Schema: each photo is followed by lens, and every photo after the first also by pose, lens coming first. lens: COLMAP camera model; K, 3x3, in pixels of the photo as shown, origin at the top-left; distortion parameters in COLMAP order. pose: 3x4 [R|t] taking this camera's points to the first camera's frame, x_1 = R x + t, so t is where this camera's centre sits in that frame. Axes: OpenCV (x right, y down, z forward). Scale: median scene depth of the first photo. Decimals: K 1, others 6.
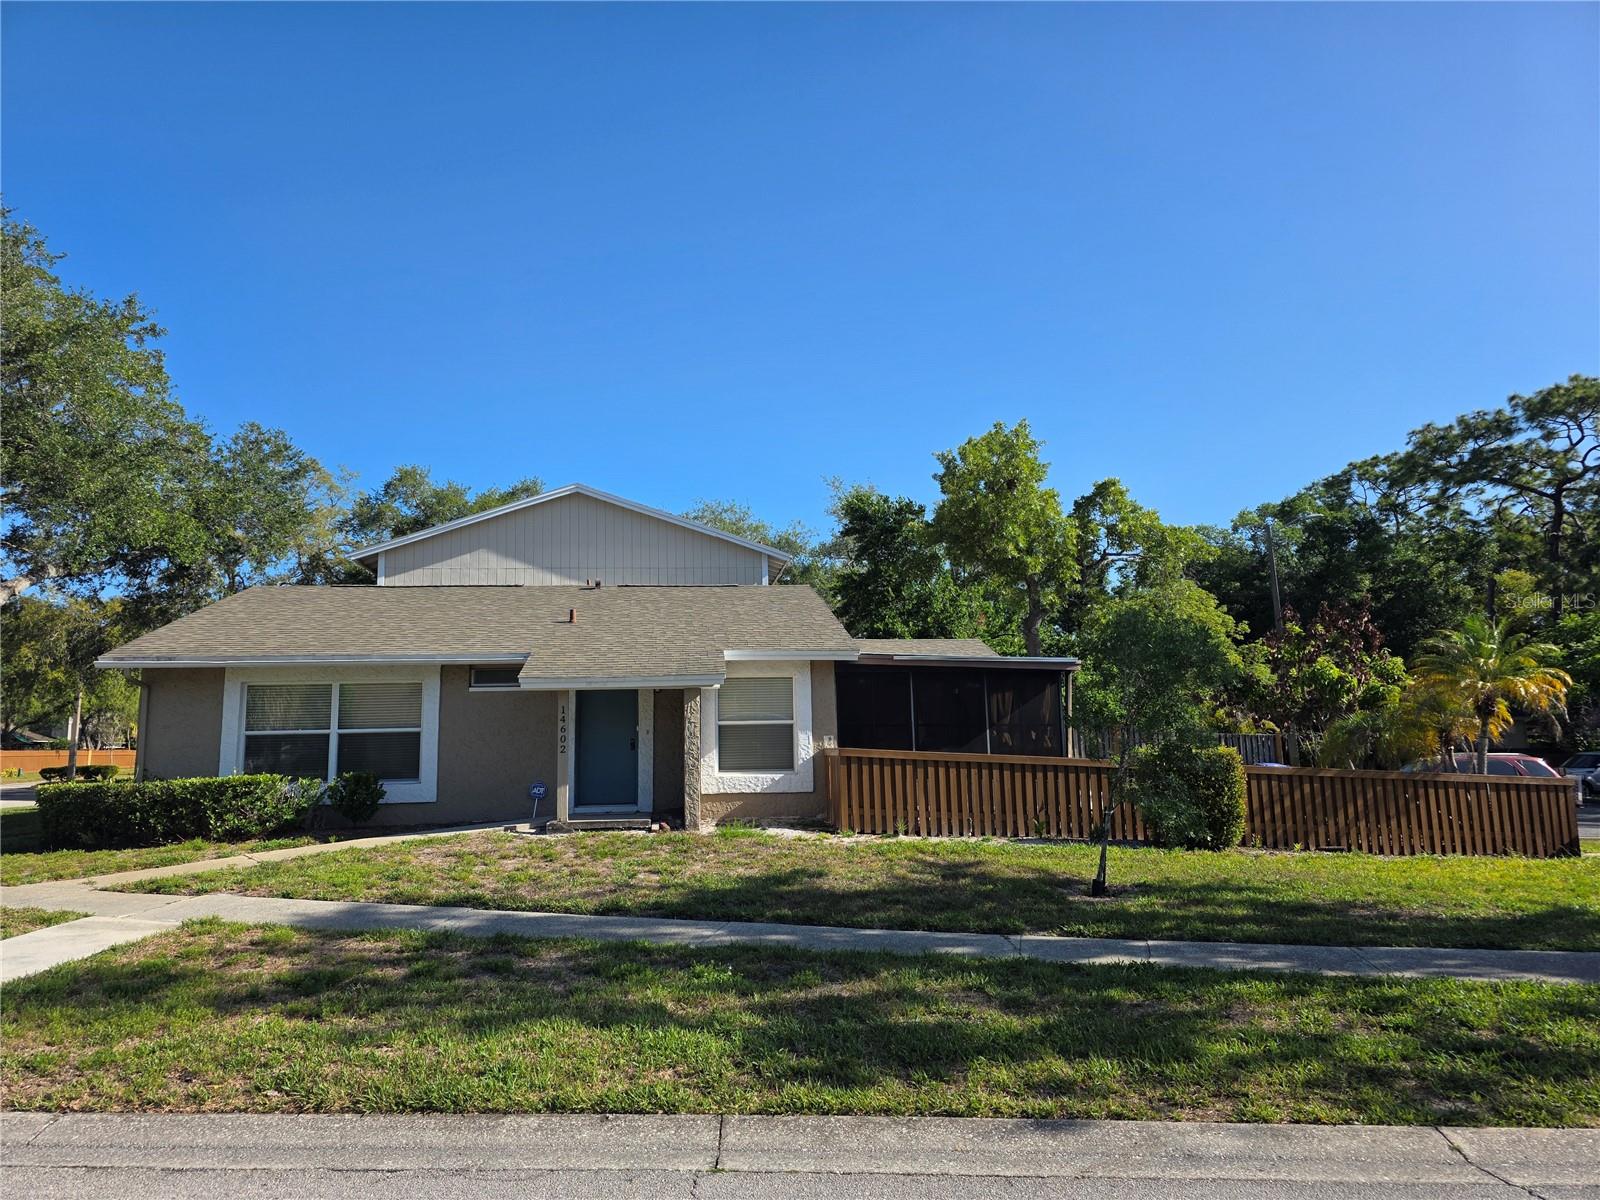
lens RADIAL K [[1062.4, 0, 775.1], [0, 1062.4, 595.8], [0, 0, 1]] dist [0.054589, -0.072110]
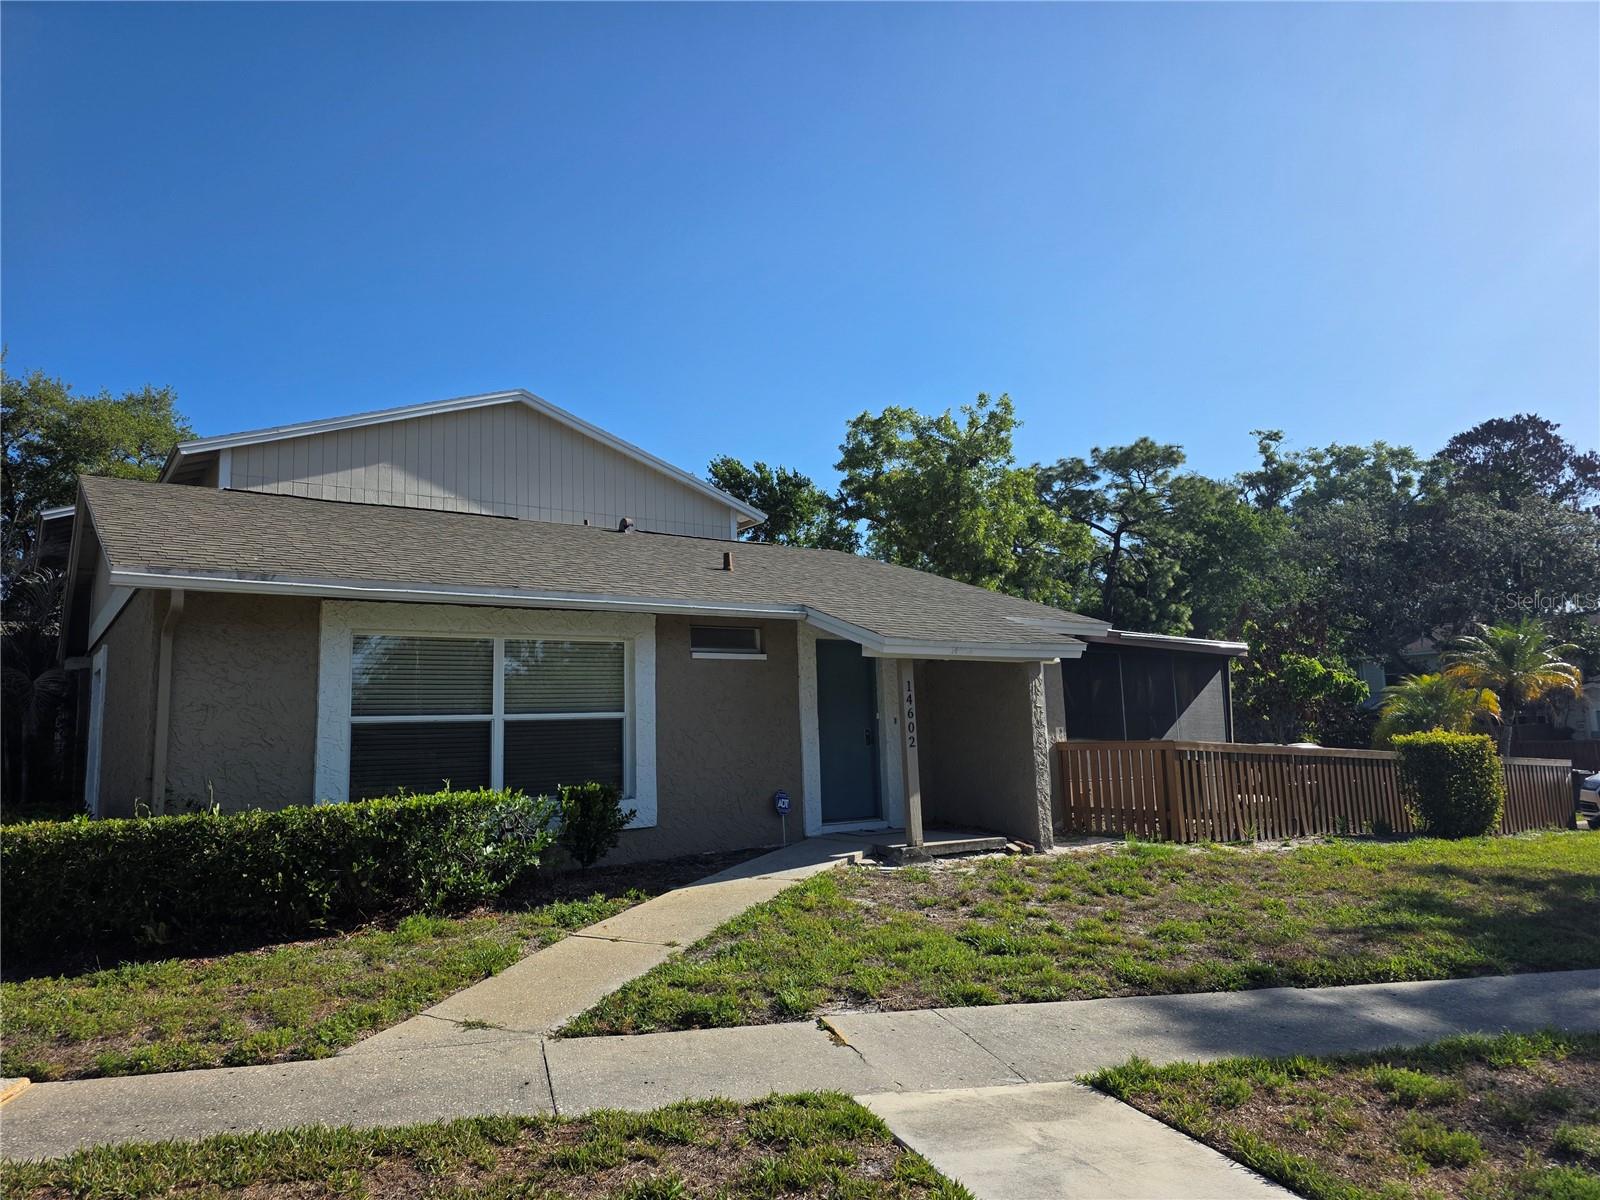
lens RADIAL K [[1062.4, 0, 775.1], [0, 1062.4, 595.8], [0, 0, 1]] dist [0.054589, -0.072110]
pose [[0.869833, 0.059541, 0.489741, -0.572347], [-0.057837, 0.998152, -0.018627, 0.059615], [-0.489945, -0.012123, 0.871669, 0.394091]]
